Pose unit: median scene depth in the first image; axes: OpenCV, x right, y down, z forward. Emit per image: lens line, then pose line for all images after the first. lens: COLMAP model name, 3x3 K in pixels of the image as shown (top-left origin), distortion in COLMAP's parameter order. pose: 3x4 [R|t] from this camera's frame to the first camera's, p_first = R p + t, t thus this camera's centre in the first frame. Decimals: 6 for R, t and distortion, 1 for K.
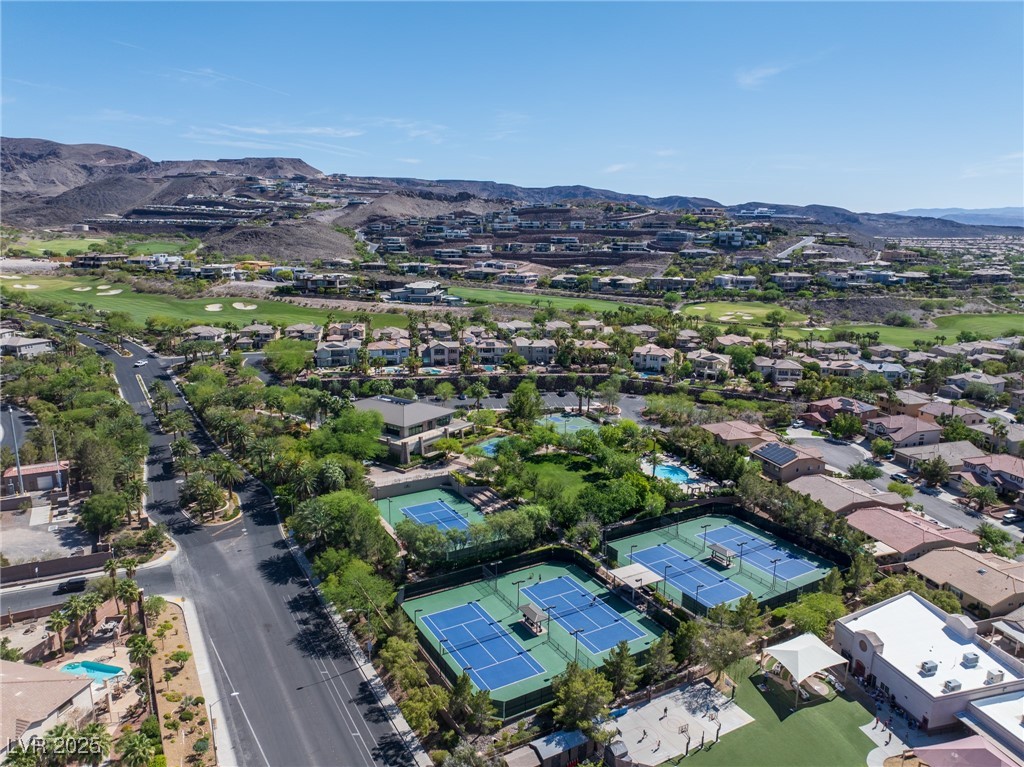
lens RADIAL K [[720.2, 0, 512.9], [0, 720.2, 380.4], [0, 0, 1]] dist [-0.045464, 0.018704]
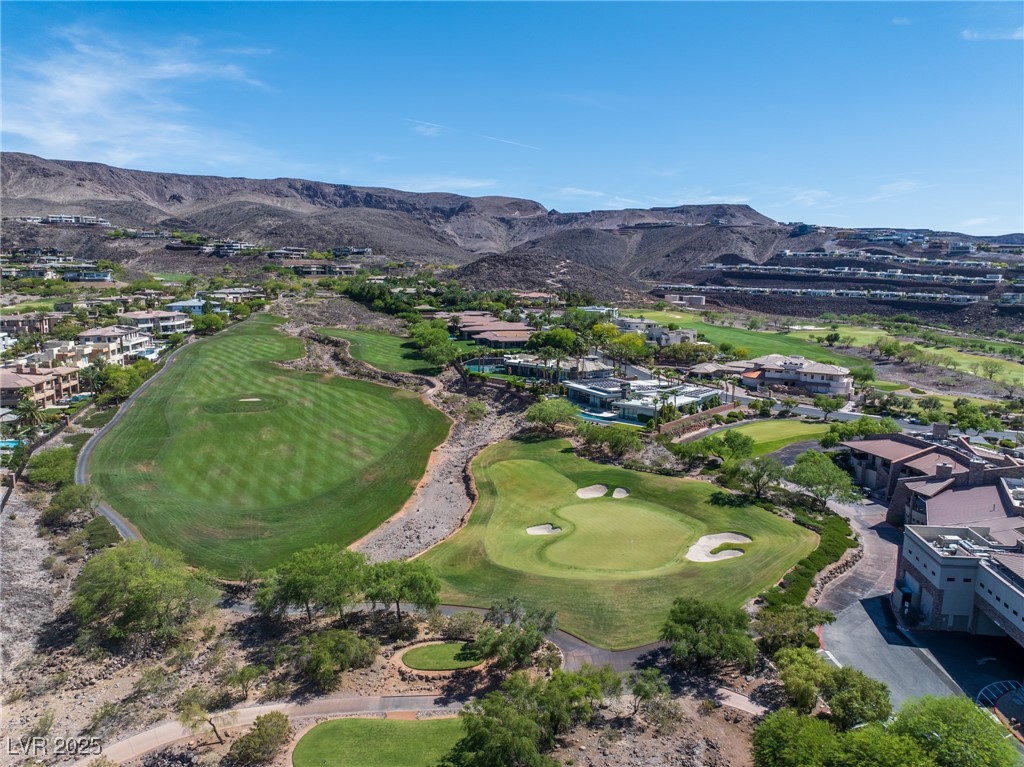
lens RADIAL K [[720.2, 0, 511.4], [0, 720.2, 379.9], [0, 0, 1]] dist [-0.045464, 0.018704]
pose [[0.936435, 0.046675, -0.347723, -0.288234], [-0.070937, 0.995830, -0.057368, -0.048786], [0.343595, 0.078388, 0.935841, 0.171754]]
